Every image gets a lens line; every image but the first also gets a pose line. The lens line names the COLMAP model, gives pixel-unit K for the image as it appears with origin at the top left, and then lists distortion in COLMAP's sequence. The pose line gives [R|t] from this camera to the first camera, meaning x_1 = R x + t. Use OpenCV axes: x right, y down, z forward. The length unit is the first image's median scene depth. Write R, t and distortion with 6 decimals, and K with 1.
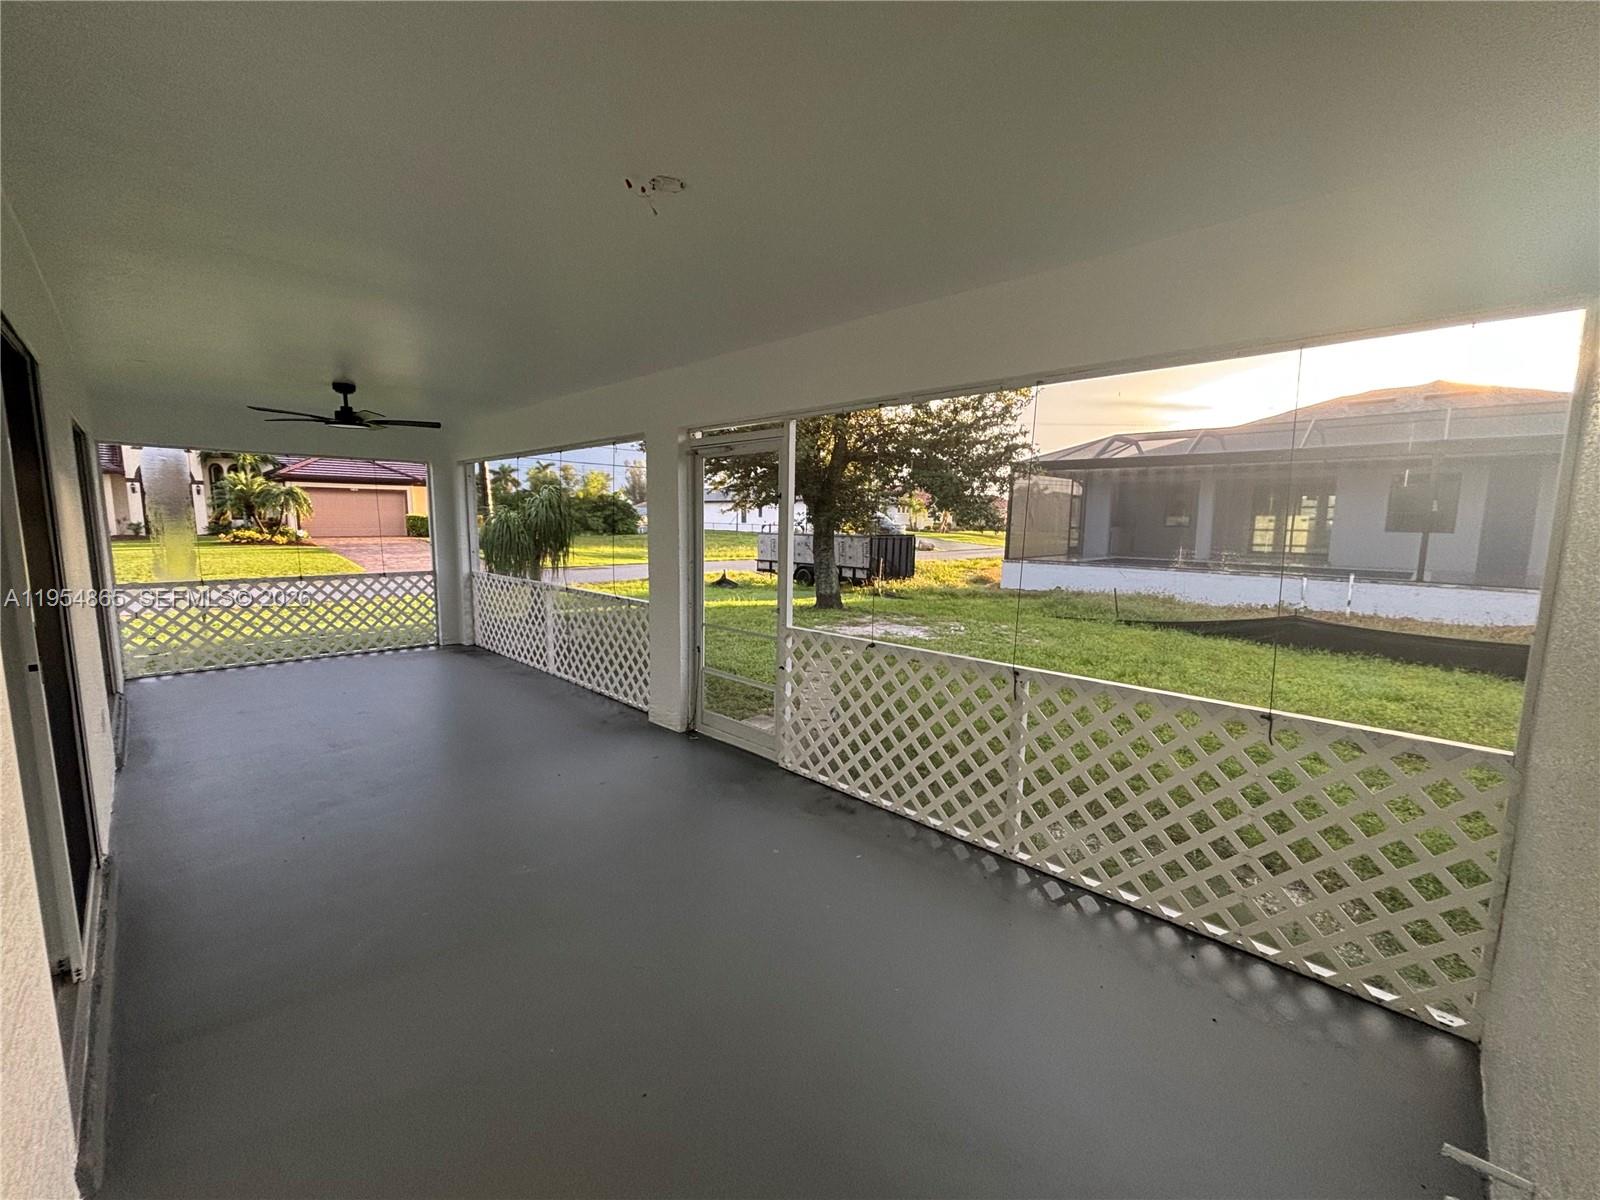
lens RADIAL K [[642.6, 0, 797.1], [0, 642.6, 601.6], [0, 0, 1]] dist [0.001083, -0.000279]
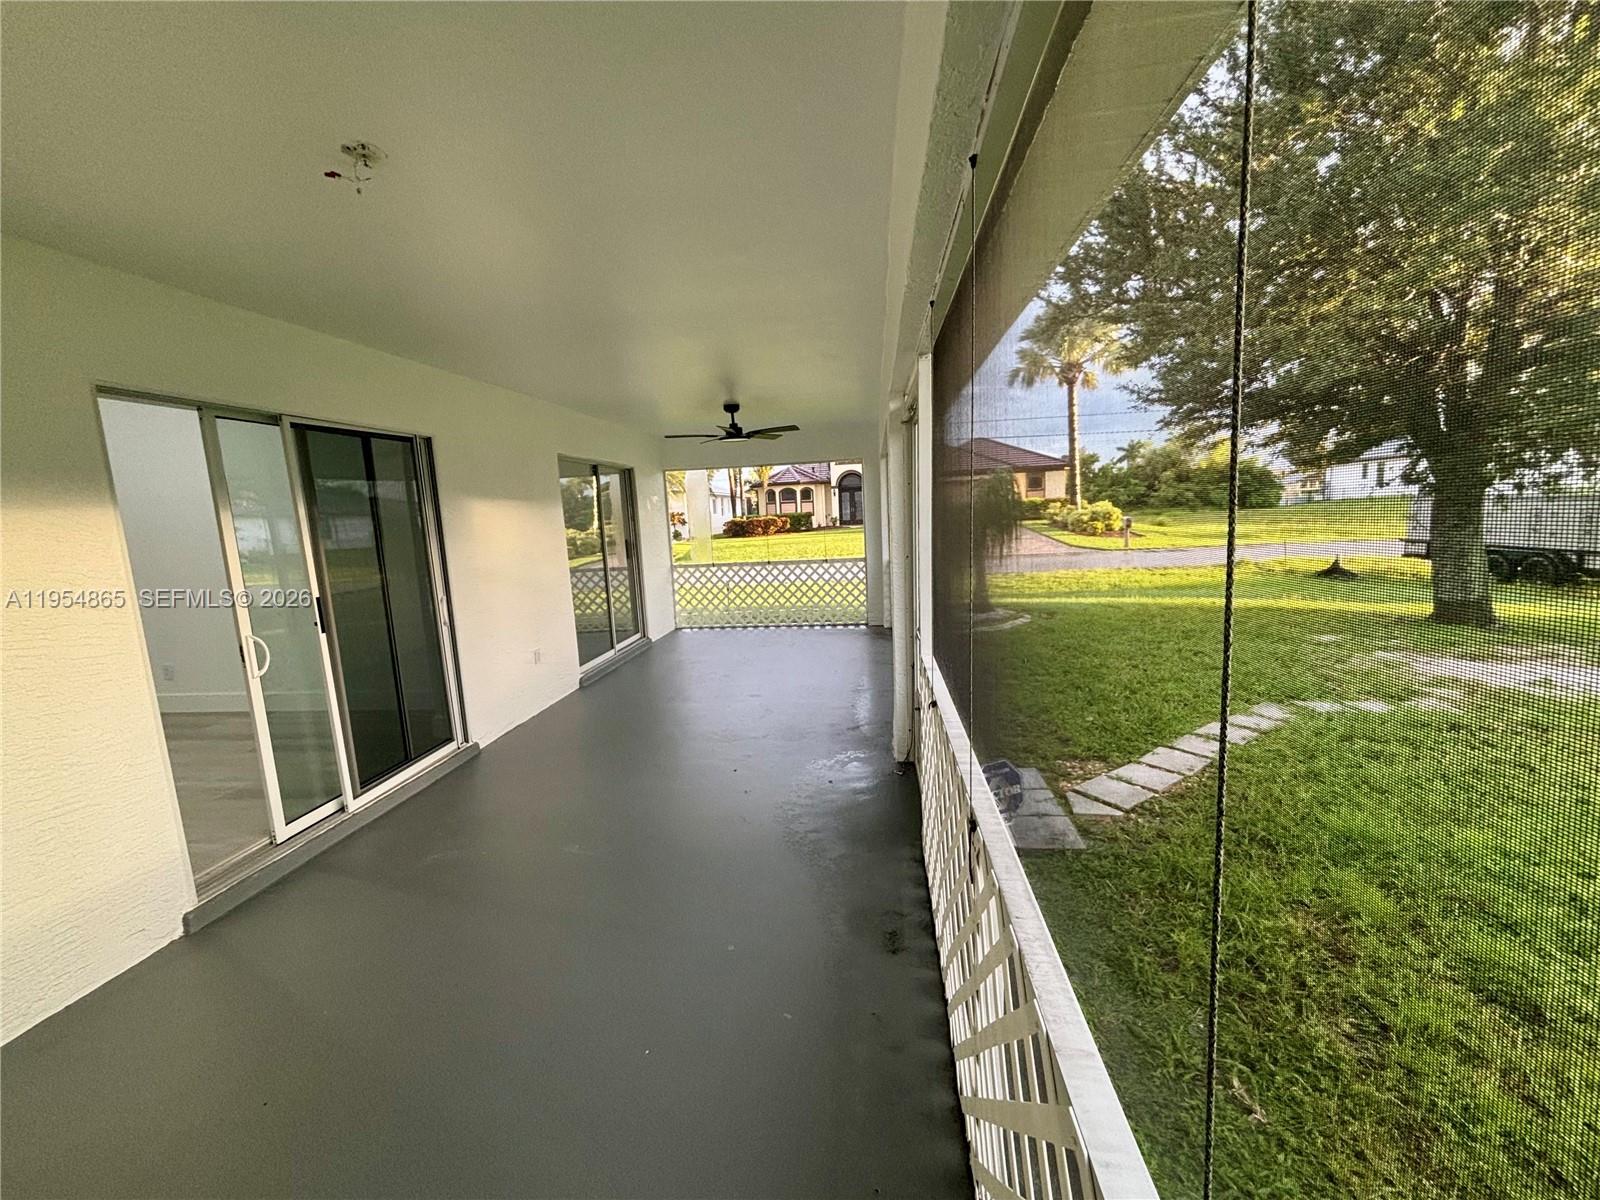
lens RADIAL K [[642.6, 0, 797.1], [0, 642.6, 601.6], [0, 0, 1]] dist [0.001083, -0.000279]
pose [[0.614440, 0.067329, -0.786085, 0.145149], [-0.042447, 0.997730, 0.052278, -0.015872], [0.787821, 0.001246, 0.615904, 0.147558]]
